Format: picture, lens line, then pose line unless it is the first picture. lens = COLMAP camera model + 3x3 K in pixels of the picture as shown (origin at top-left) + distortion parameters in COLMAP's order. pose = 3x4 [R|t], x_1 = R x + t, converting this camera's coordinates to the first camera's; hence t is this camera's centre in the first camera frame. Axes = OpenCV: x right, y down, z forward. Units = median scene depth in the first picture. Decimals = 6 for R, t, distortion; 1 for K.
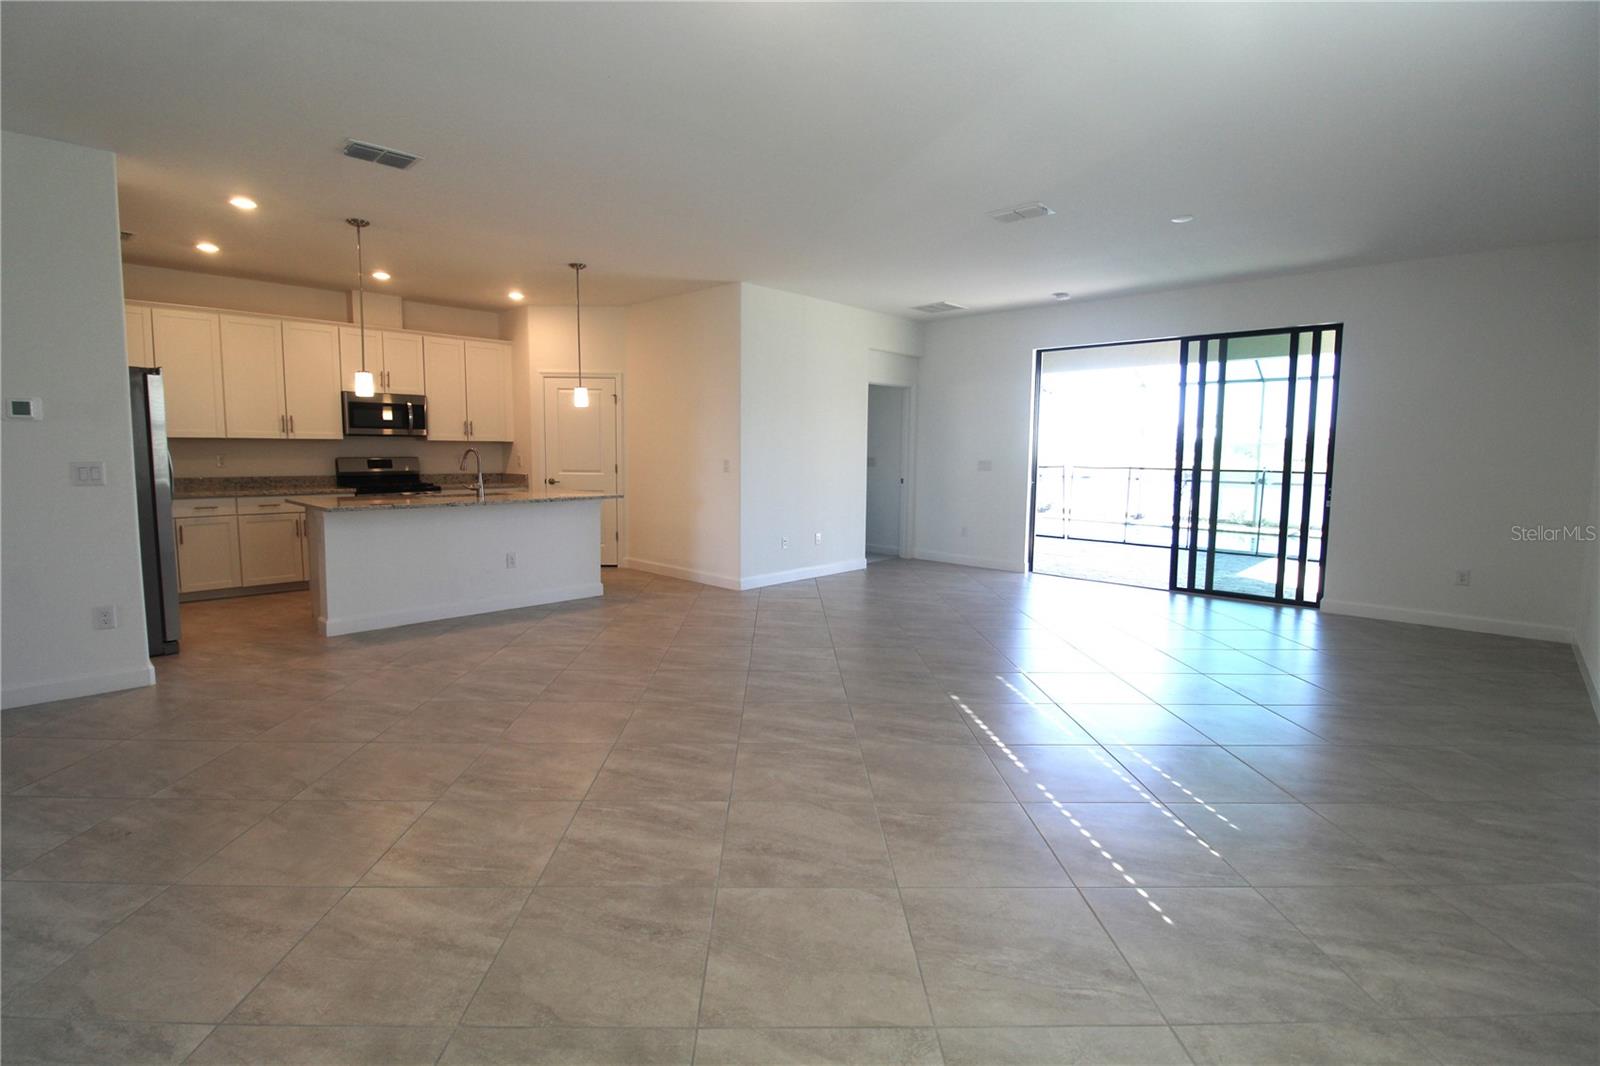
lens RADIAL K [[745.9, 0, 798.5], [0, 745.9, 524.5], [0, 0, 1]] dist [0.001044, -0.012769]
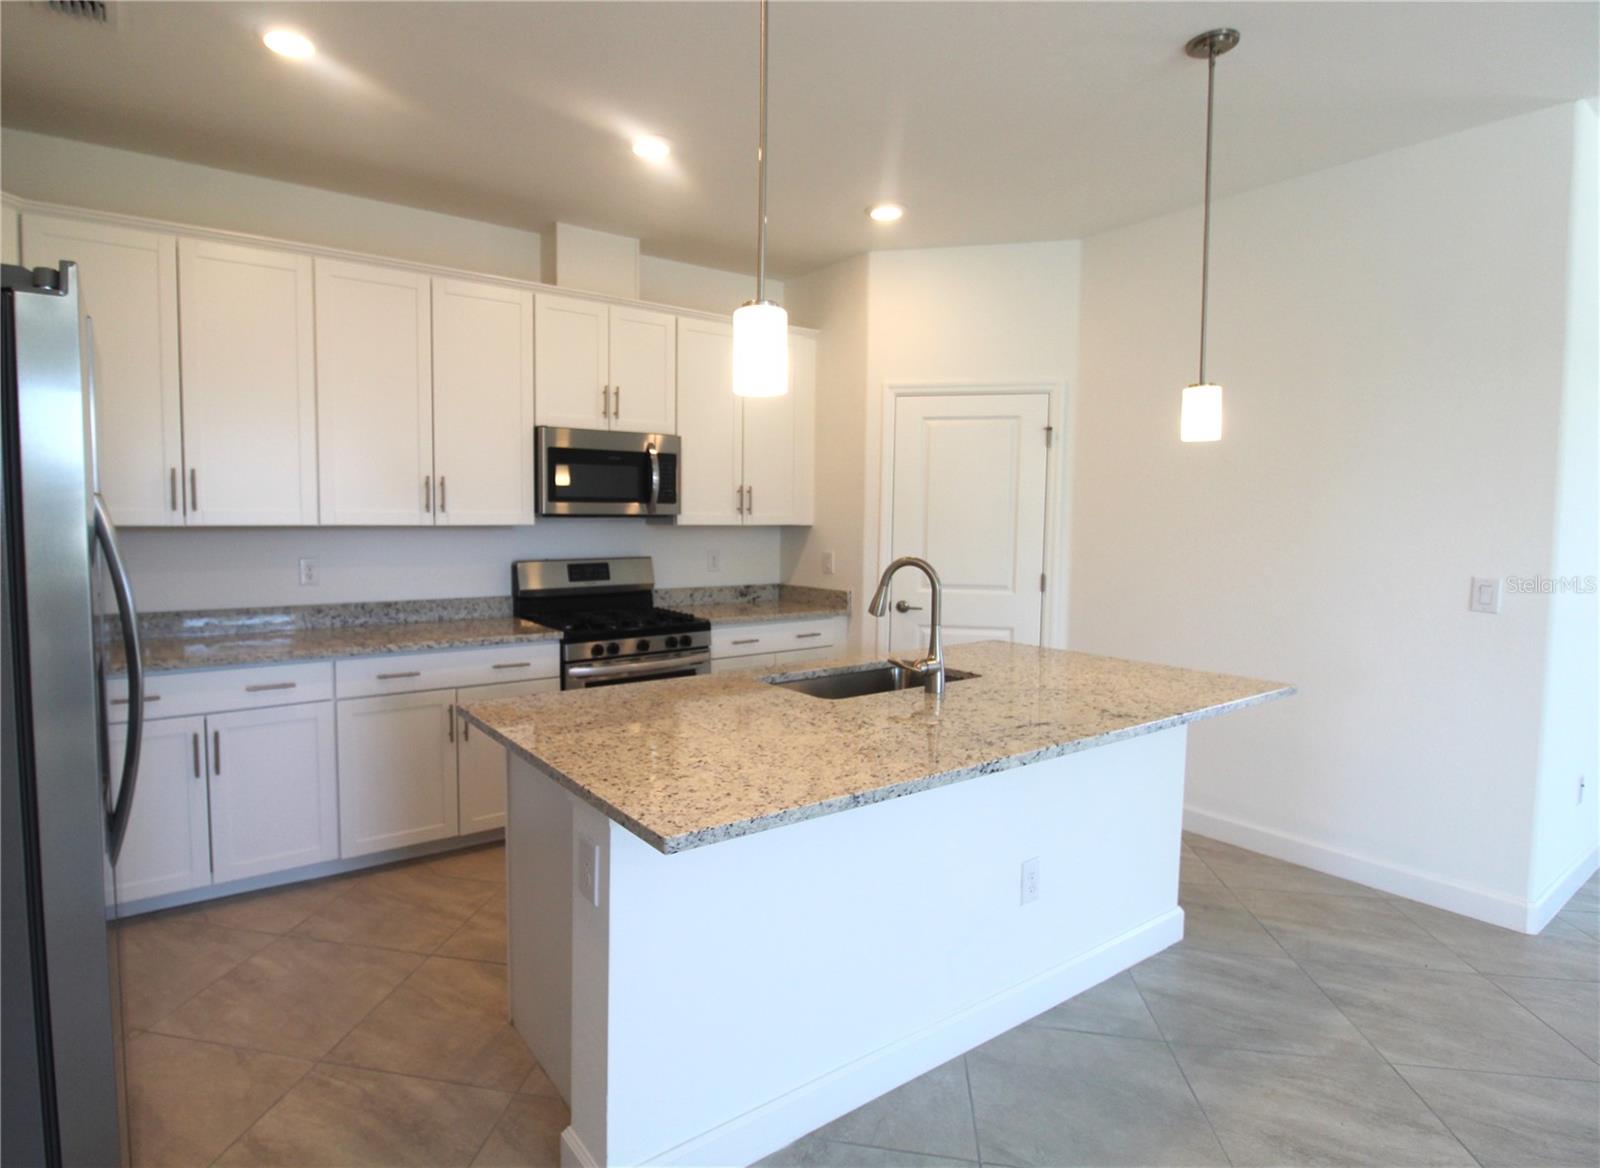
lens RADIAL K [[824.3, 0, 709.6], [0, 824.3, 573.1], [0, 0, 1]] dist [-0.006008, -0.001103]
pose [[0.974127, 0.011619, -0.225703, -0.360065], [-0.019033, 0.999347, -0.030701, -0.065590], [0.225199, 0.034203, 0.973712, 0.480153]]
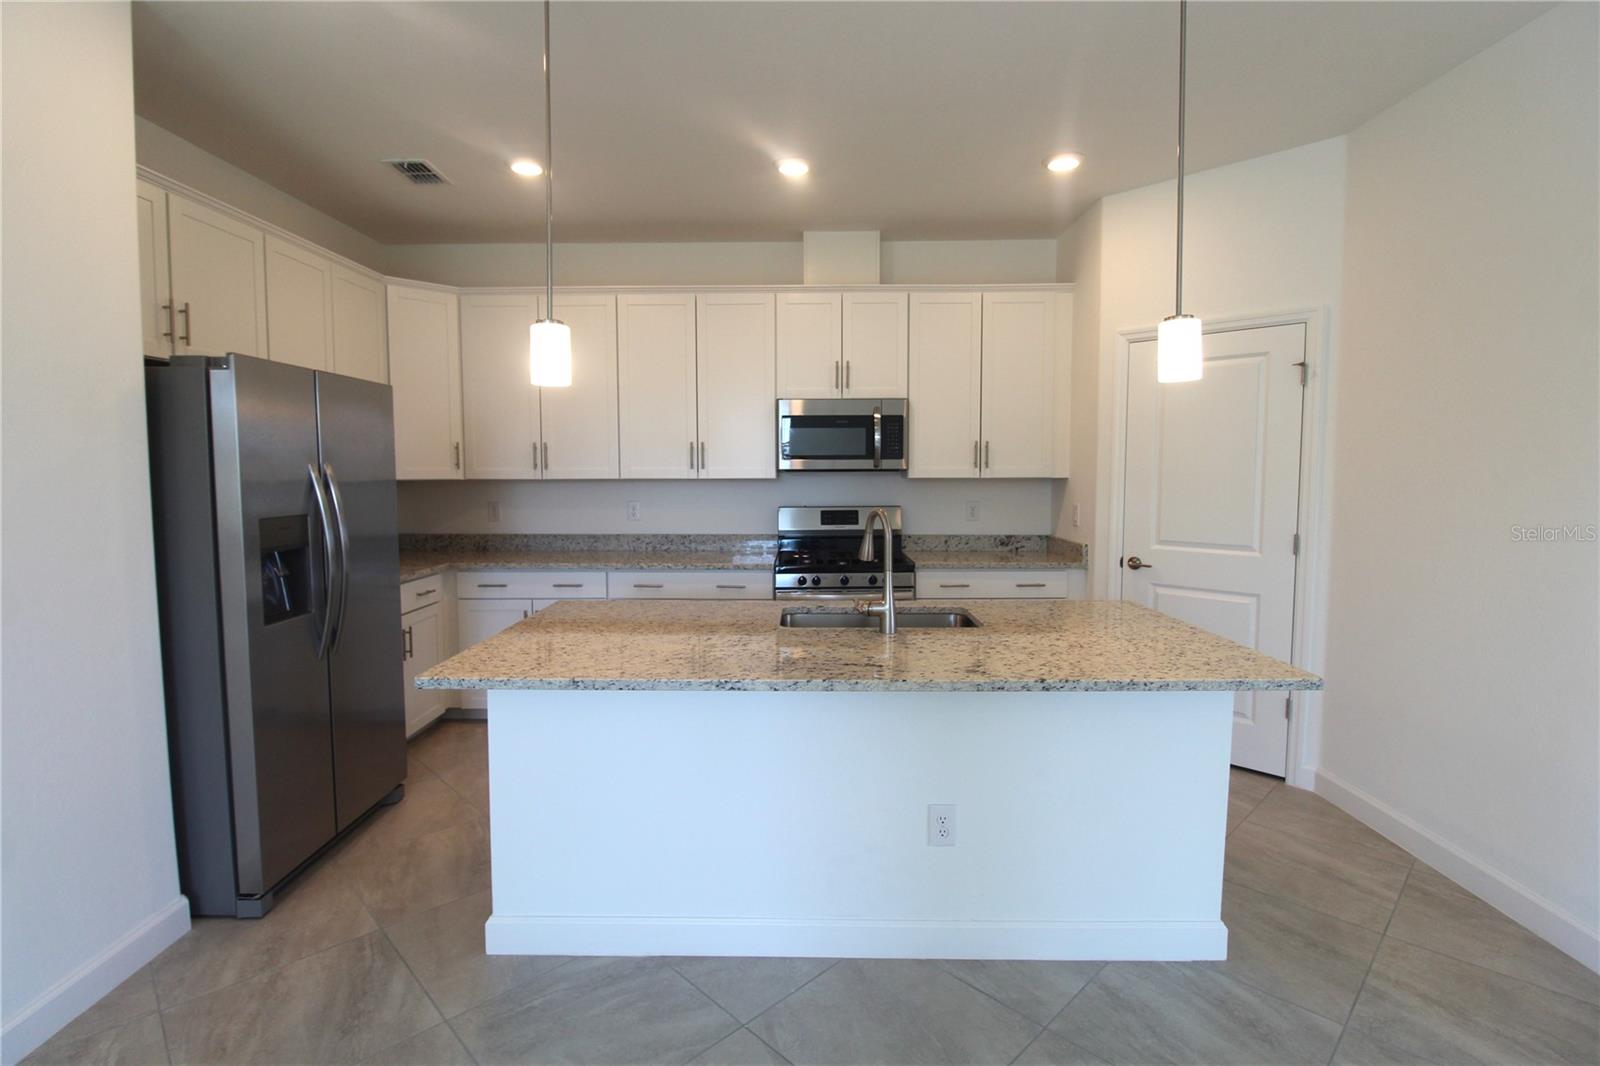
lens RADIAL K [[745.9, 0, 798.5], [0, 745.9, 524.5], [0, 0, 1]] dist [0.001044, -0.012769]
pose [[0.680178, 0.042626, -0.731807, -0.143985], [-0.063585, 0.997976, -0.000970, -0.073671], [0.730284, 0.047192, 0.681511, 0.570324]]
